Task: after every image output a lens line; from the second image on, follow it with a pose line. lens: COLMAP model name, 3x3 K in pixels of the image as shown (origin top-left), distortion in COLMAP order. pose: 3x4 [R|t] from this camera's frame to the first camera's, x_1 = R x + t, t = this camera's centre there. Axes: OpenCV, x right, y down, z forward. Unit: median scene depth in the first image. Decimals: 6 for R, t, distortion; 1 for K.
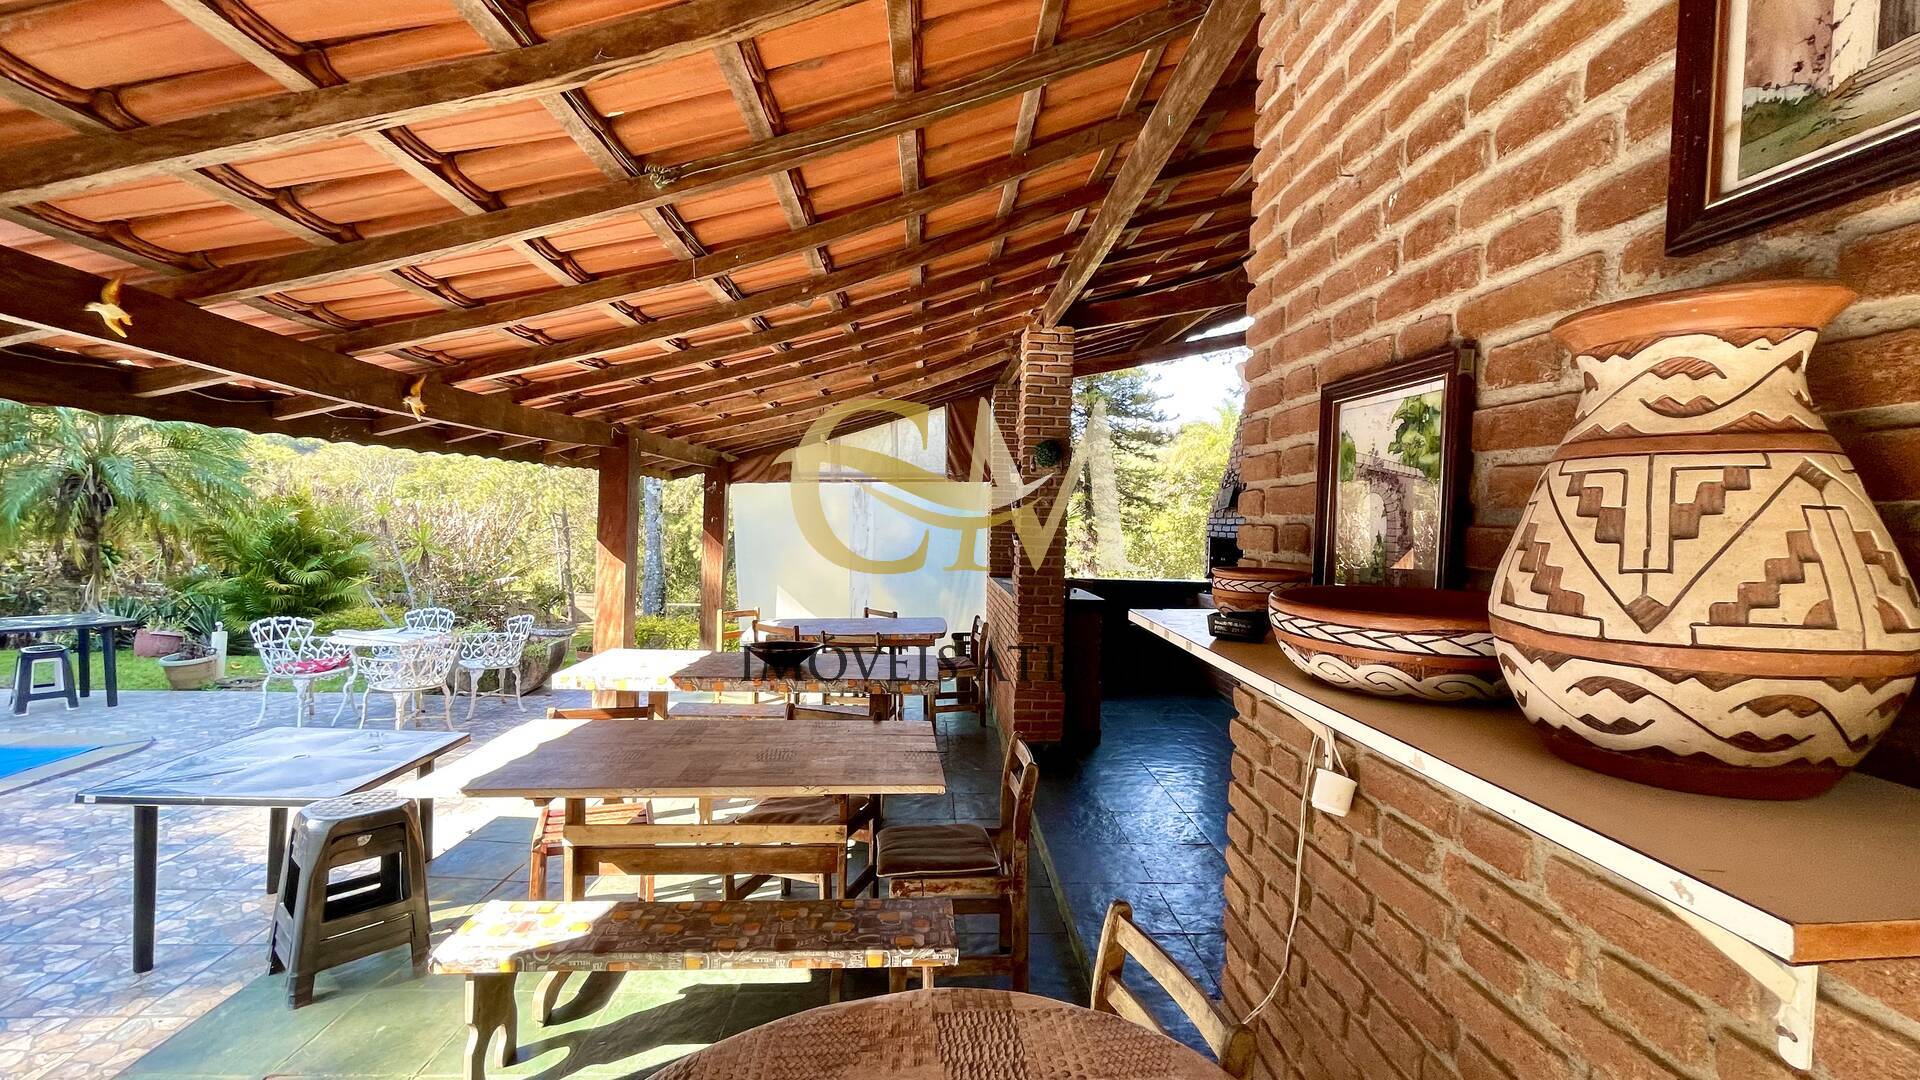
lens RADIAL K [[777.0, 0, 960.0], [0, 777.0, 540.0], [0, 0, 1]] dist [-0.009027, 0.000069]
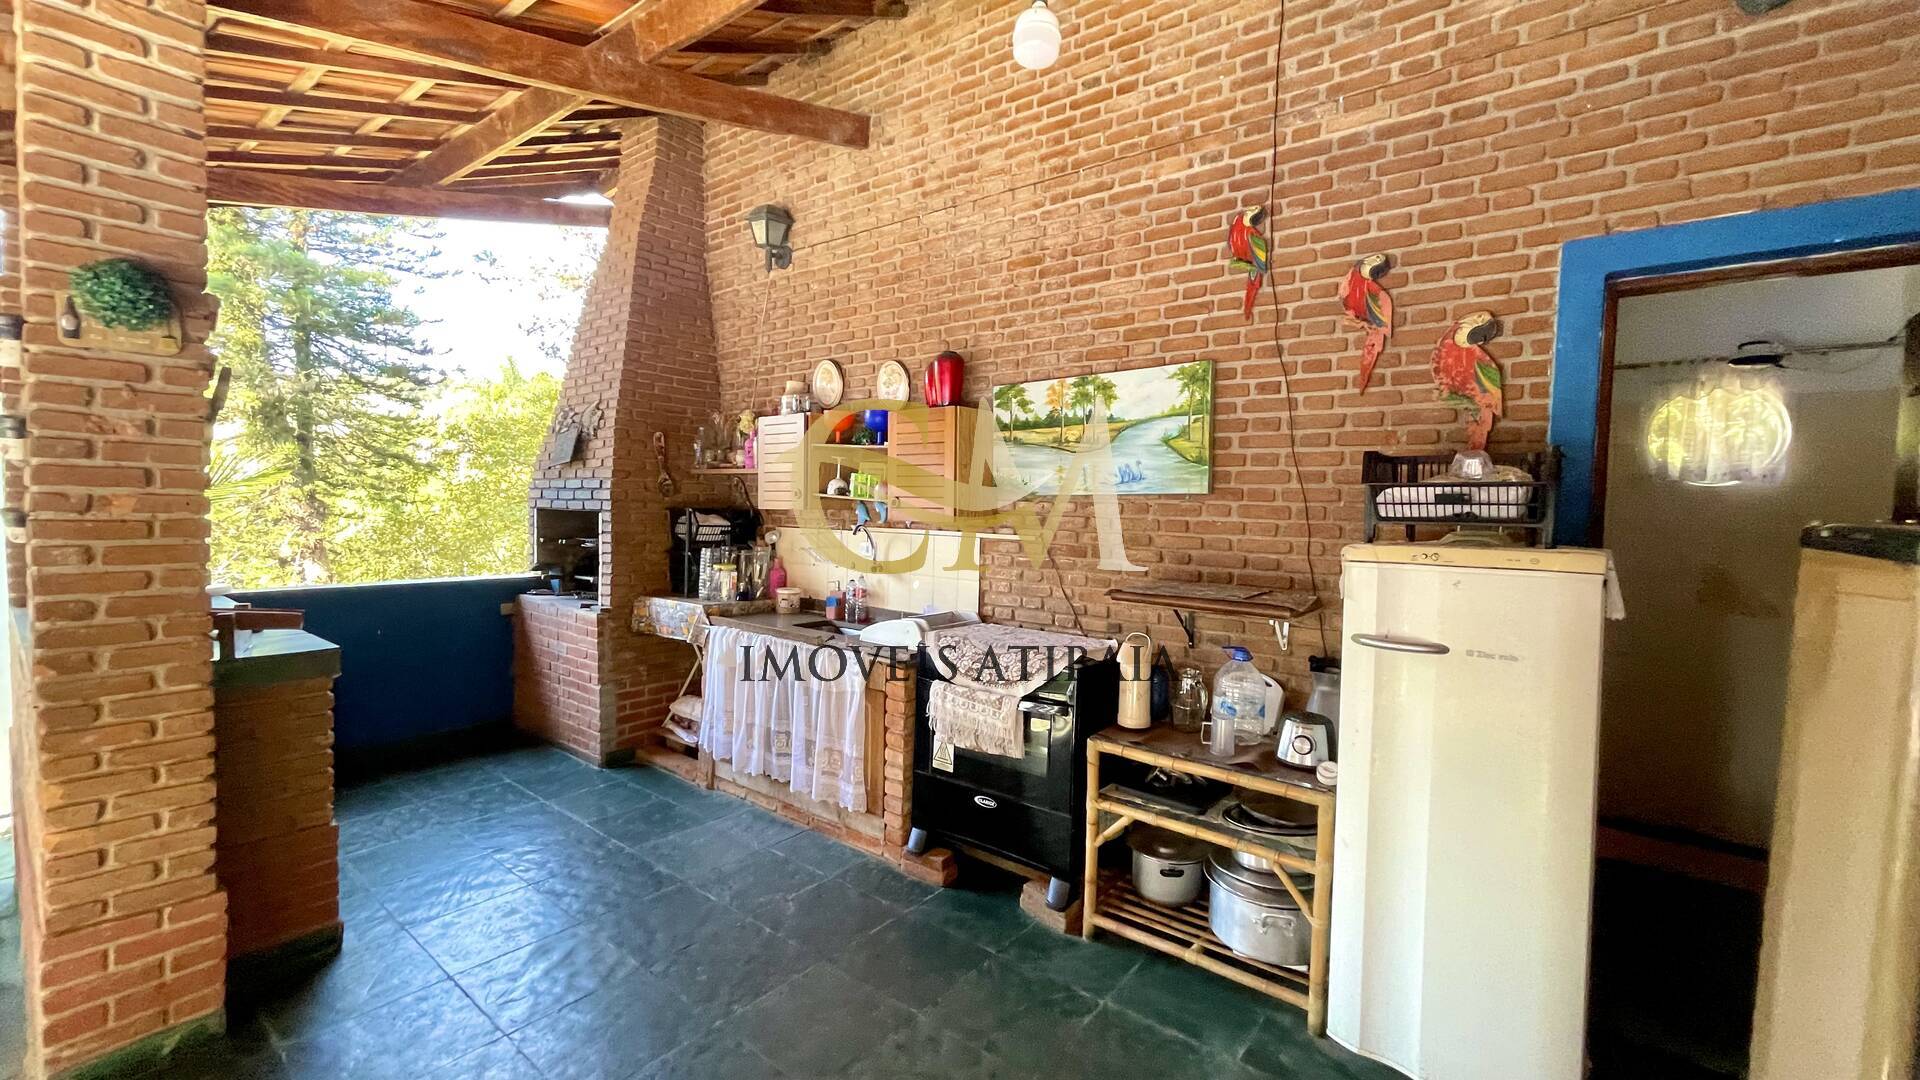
lens RADIAL K [[777.0, 0, 960.0], [0, 777.0, 540.0], [0, 0, 1]] dist [-0.009027, 0.000069]
pose [[0.653989, -0.048820, 0.754927, 0.025516], [0.018061, 0.998639, 0.048934, -0.000929], [-0.756288, -0.018368, 0.653981, 0.125353]]
